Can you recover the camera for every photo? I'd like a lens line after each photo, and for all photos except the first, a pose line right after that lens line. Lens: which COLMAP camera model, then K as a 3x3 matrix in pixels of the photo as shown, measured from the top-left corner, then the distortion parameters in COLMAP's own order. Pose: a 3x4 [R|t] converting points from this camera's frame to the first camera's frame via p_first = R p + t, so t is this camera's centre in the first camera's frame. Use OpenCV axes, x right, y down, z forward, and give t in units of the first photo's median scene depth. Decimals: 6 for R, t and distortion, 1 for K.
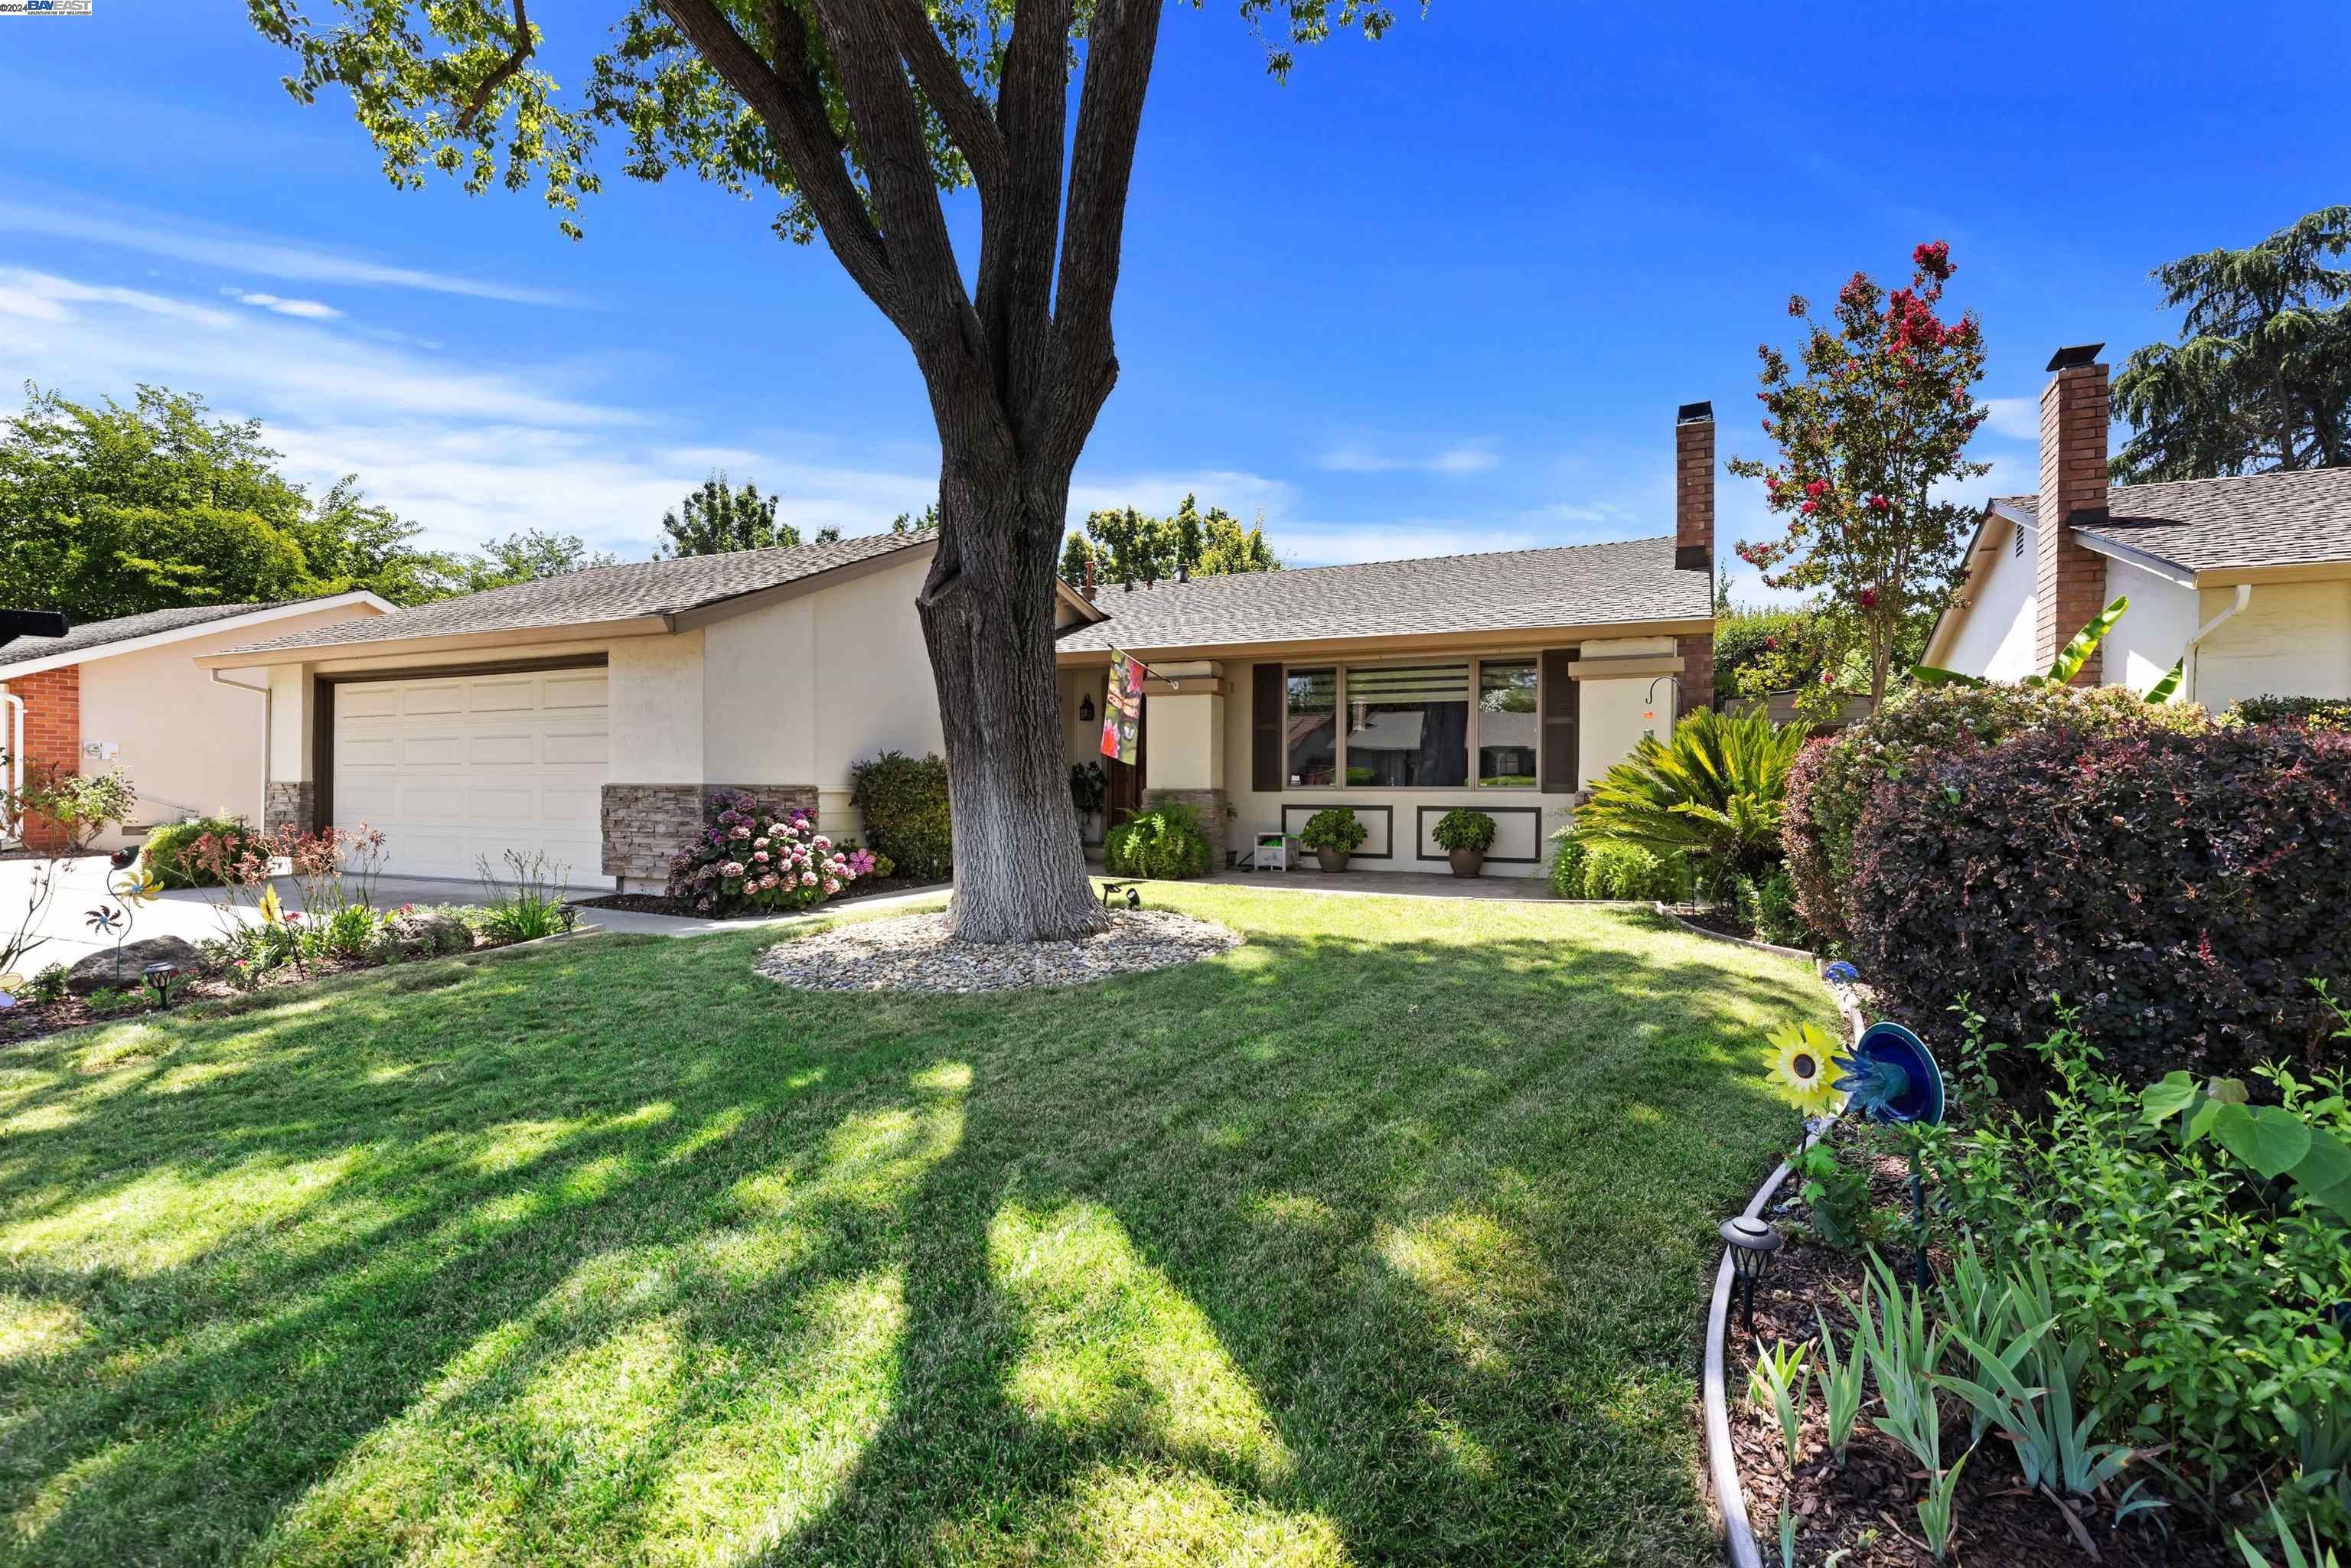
lens RADIAL K [[1074.3, 0, 1186.0], [0, 1074.3, 790.0], [0, 0, 1]] dist [0.005435, -0.001017]
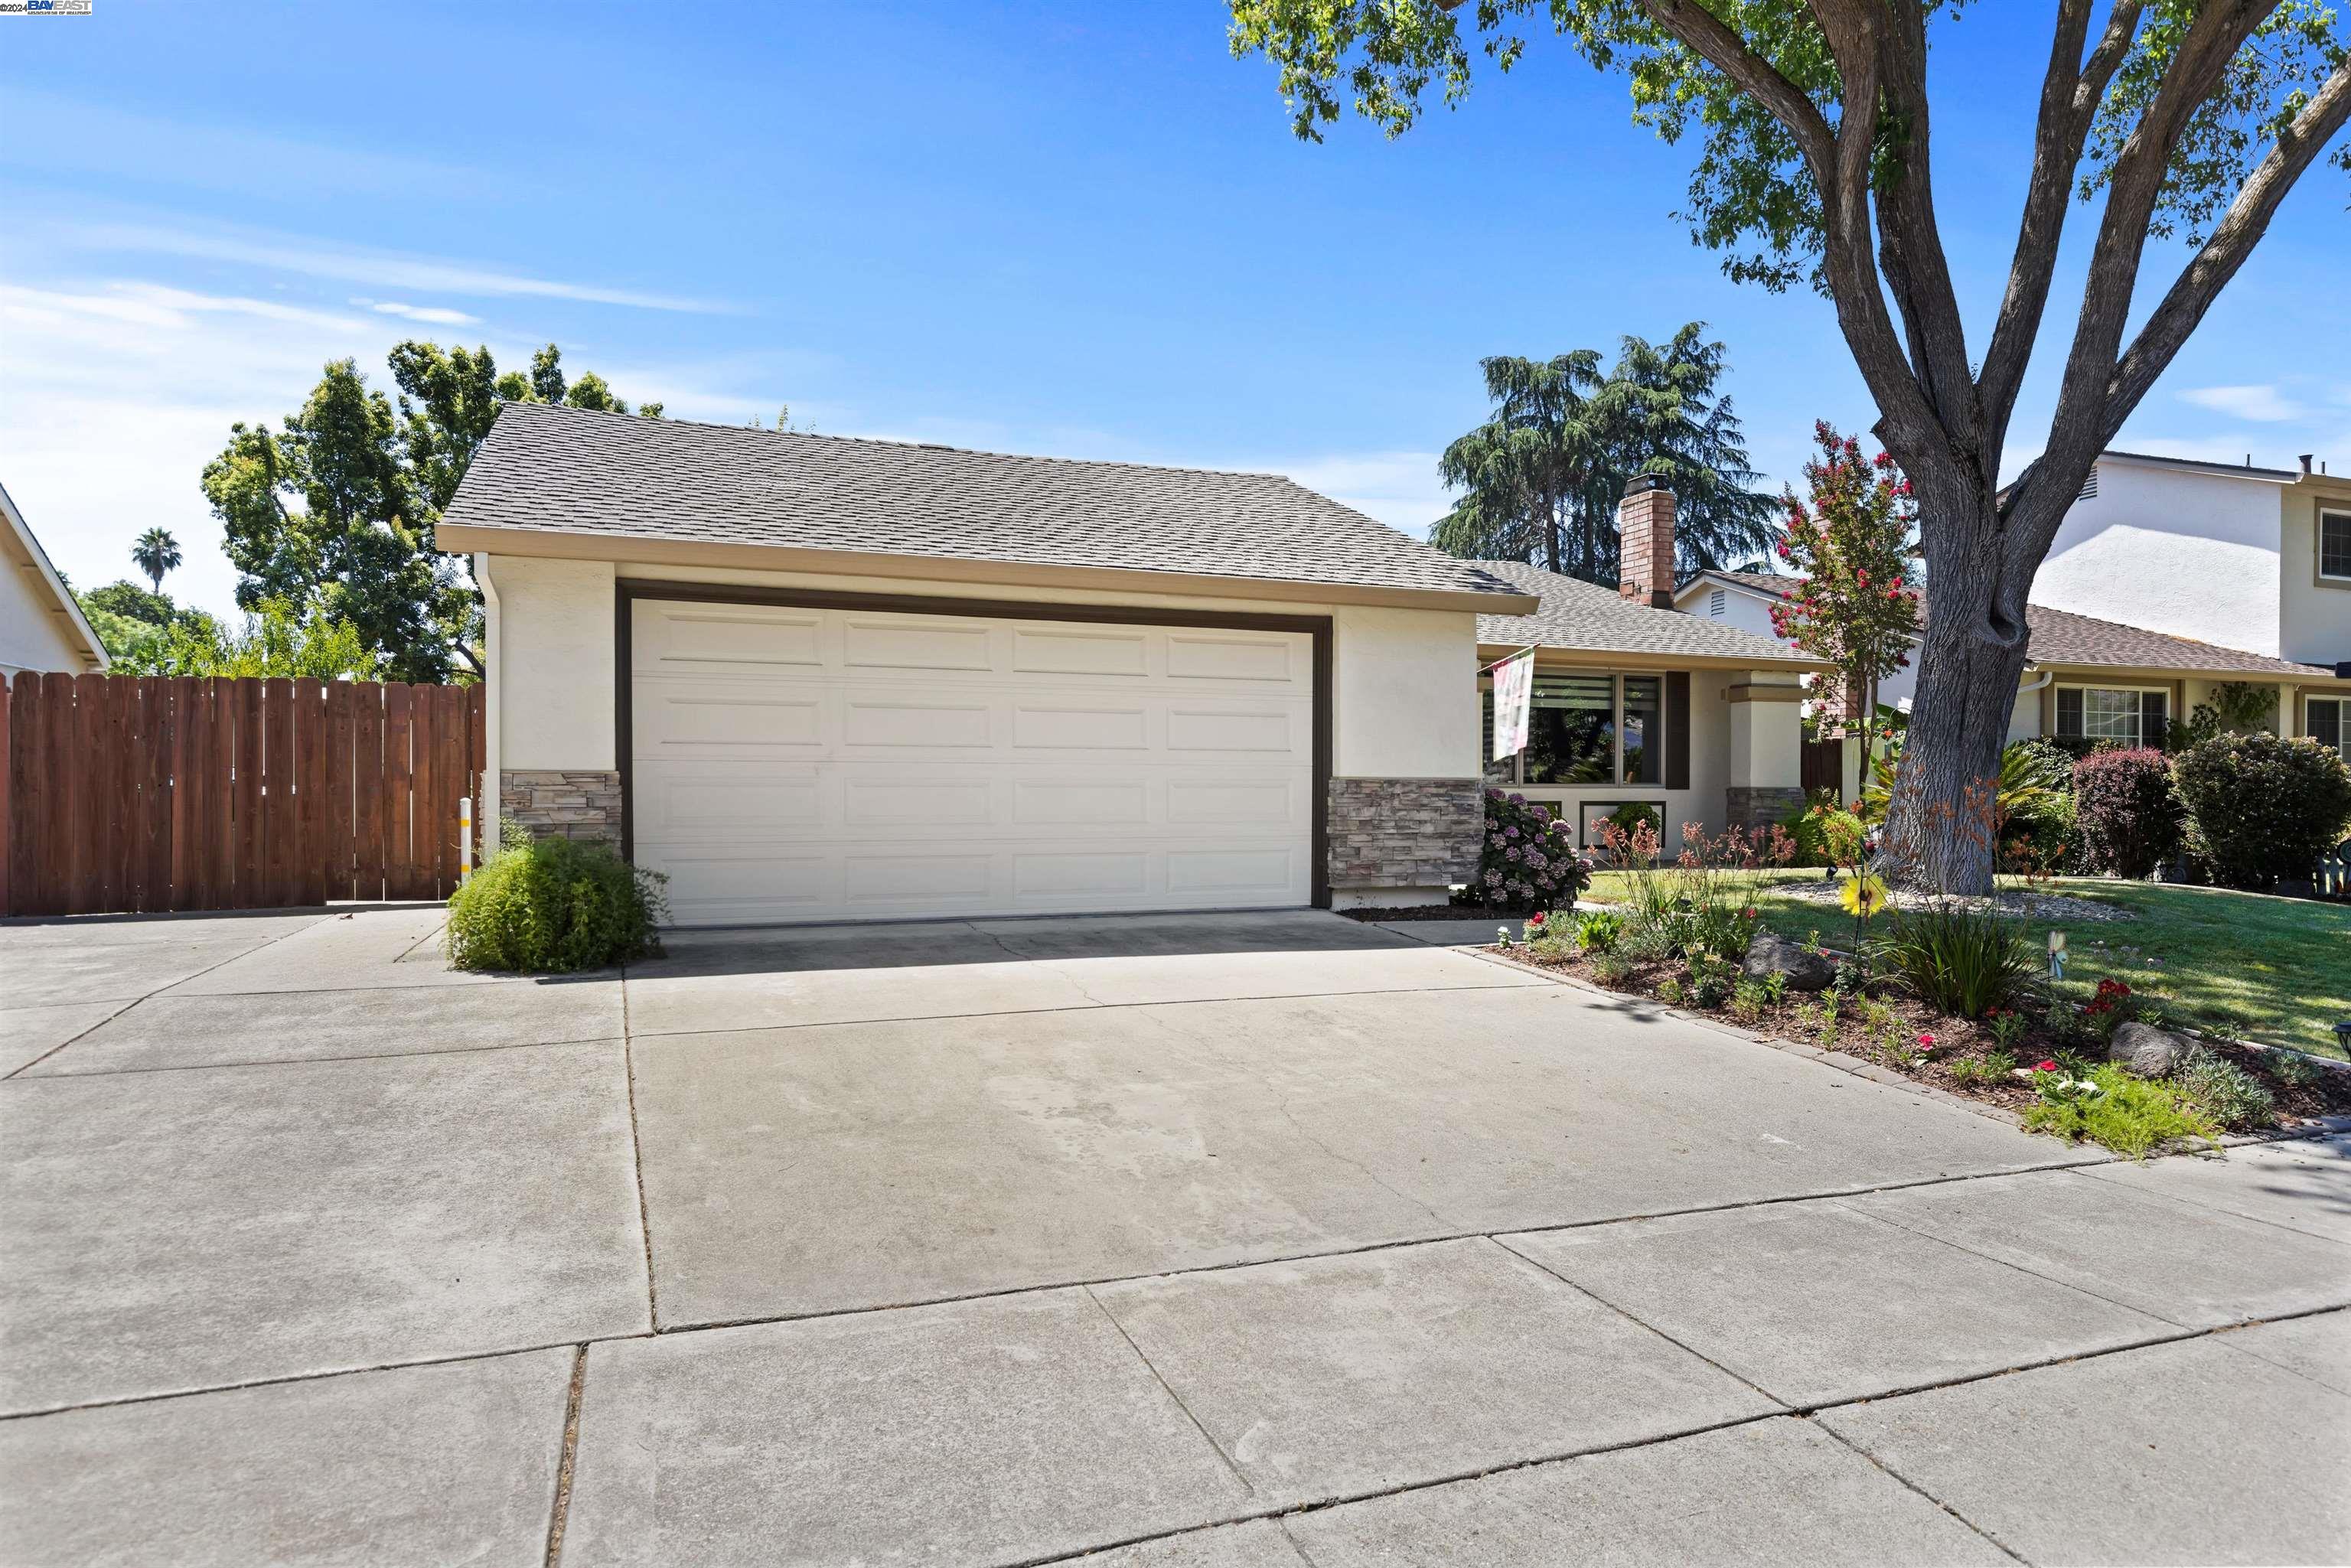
lens RADIAL K [[1462.6, 0, 1198.4], [0, 1462.6, 798.5], [0, 0, 1]] dist [0.014804, 0.002043]
pose [[0.674687, -0.005491, 0.738084, -1.183574], [0.003050, 0.999985, 0.004651, 0.004020], [-0.738098, -0.000886, 0.674693, 0.266112]]
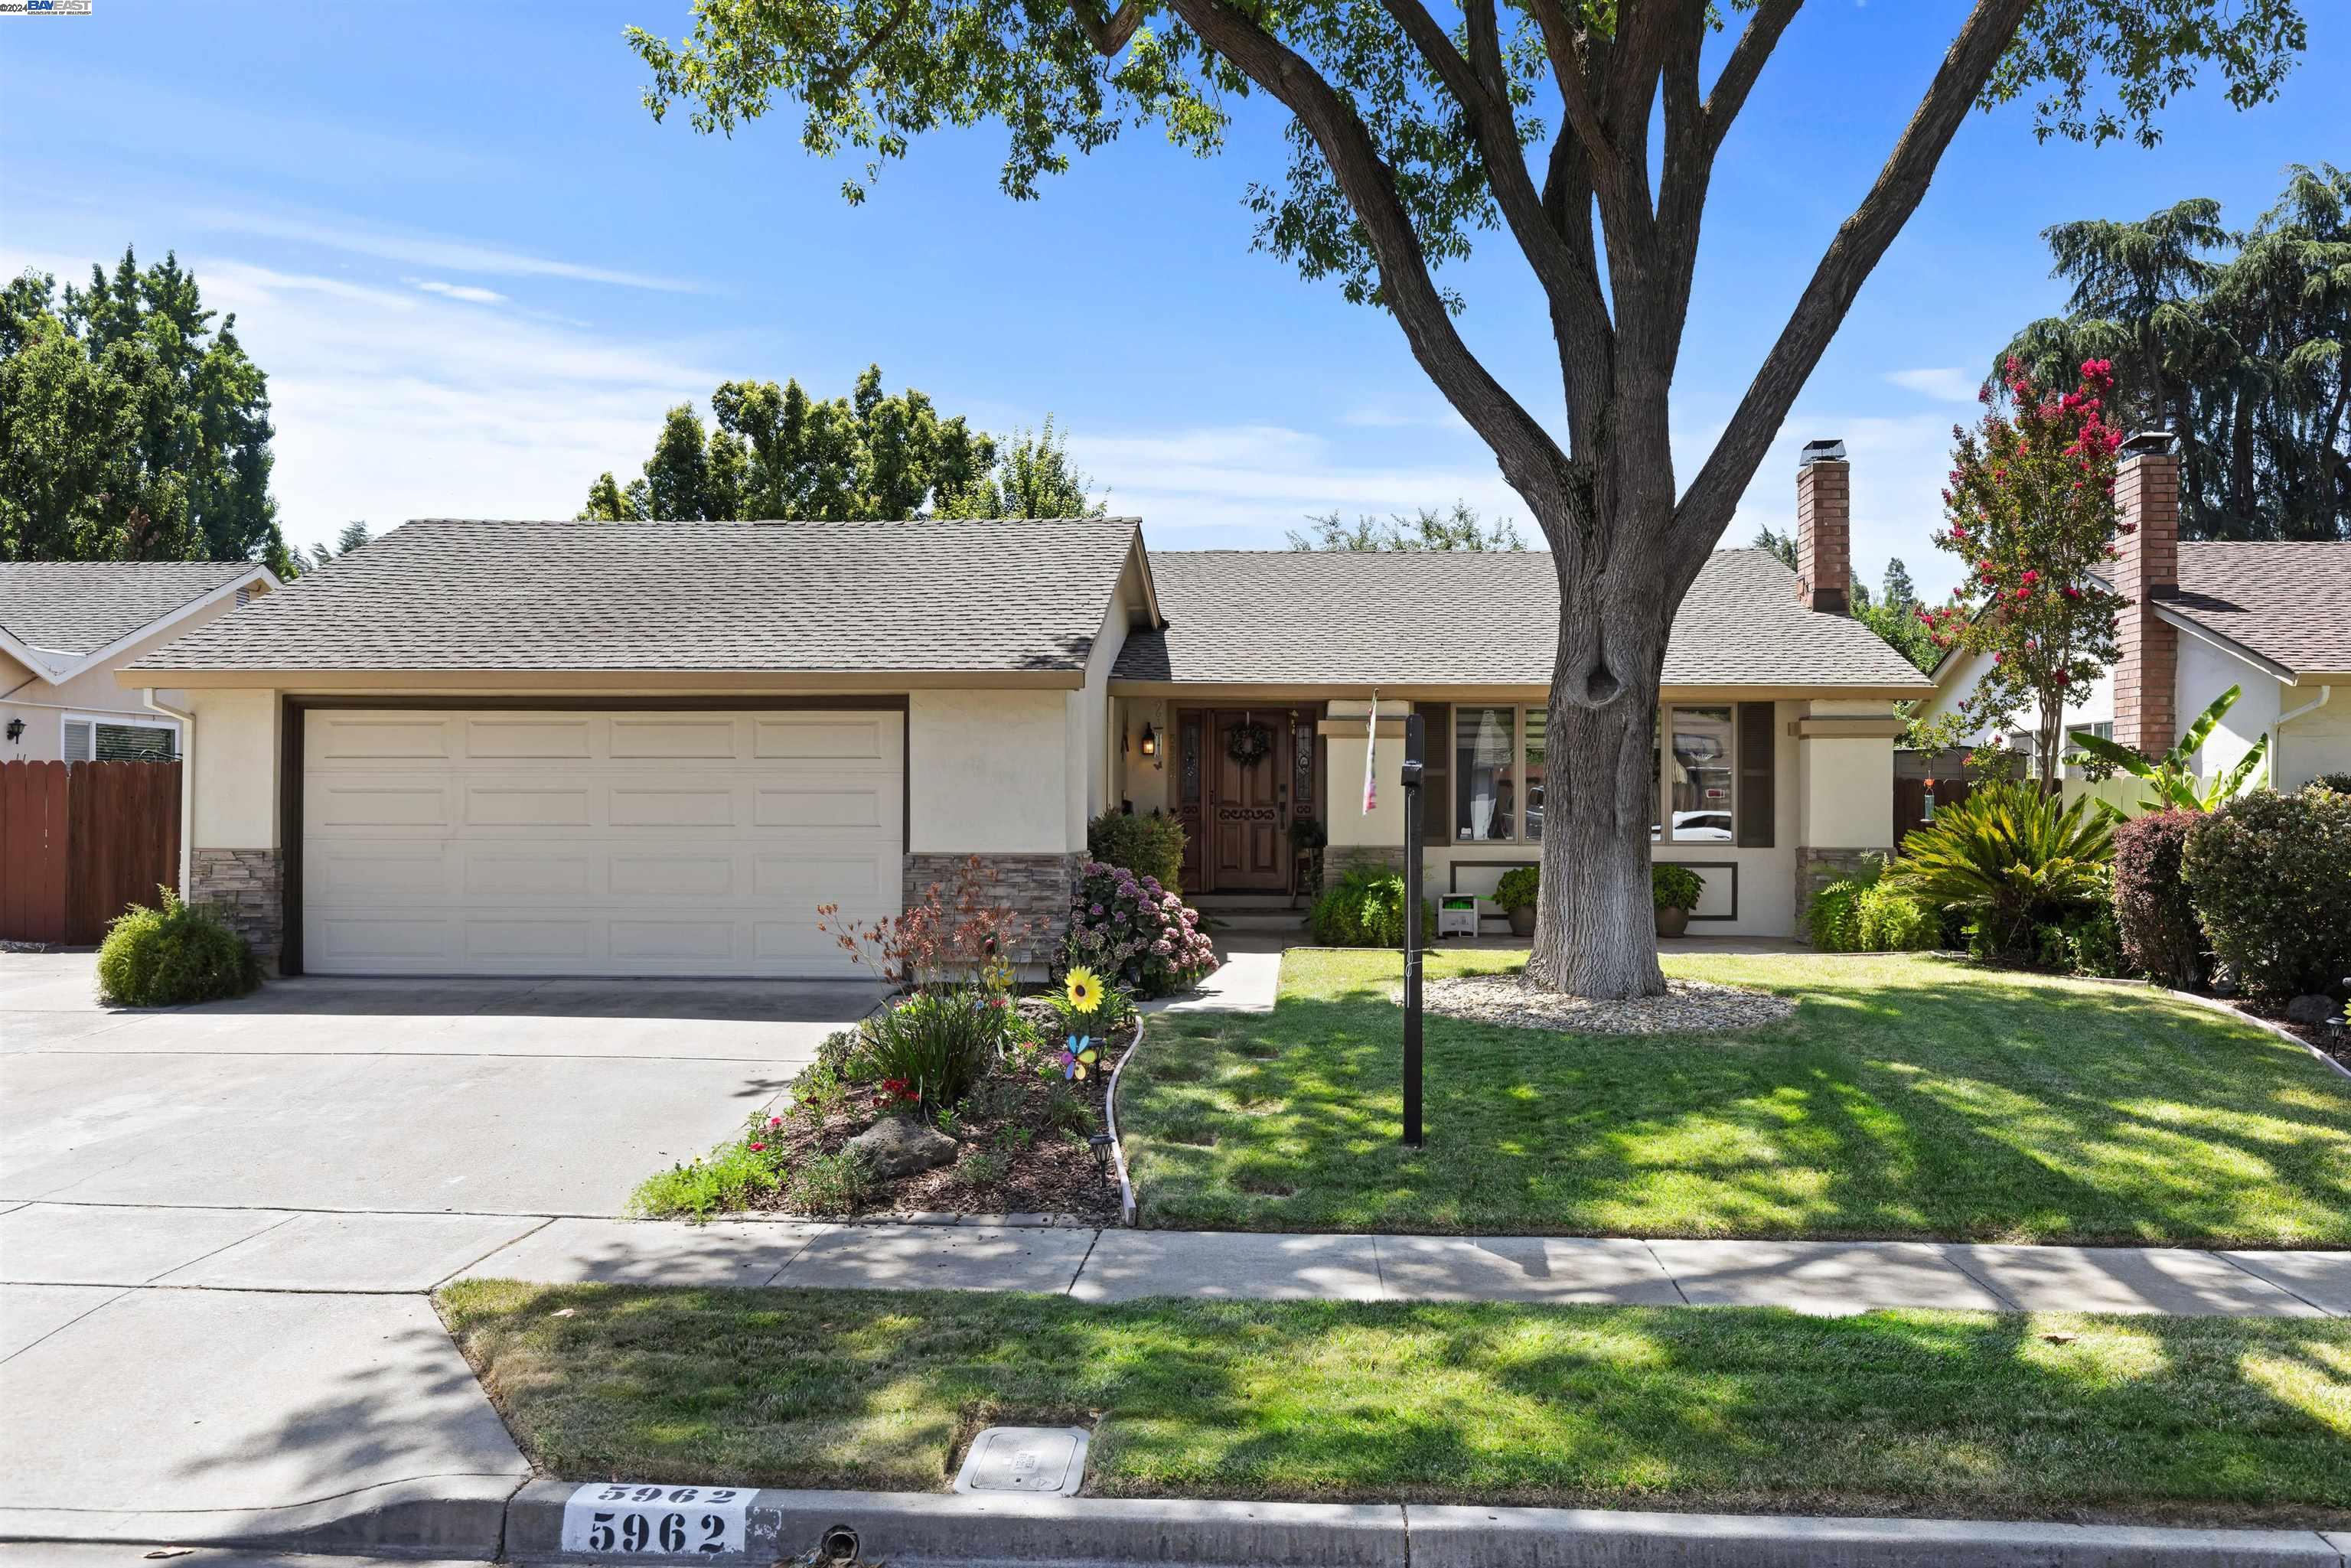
lens RADIAL K [[1896.3, 0, 1186.1], [0, 1896.3, 777.6], [0, 0, 1]] dist [0.009577, -0.010156]
pose [[0.927676, 0.002579, 0.373376, -0.734240], [0.002329, 0.999917, -0.012695, -0.037524], [-0.373378, 0.012646, 0.927593, -0.382076]]
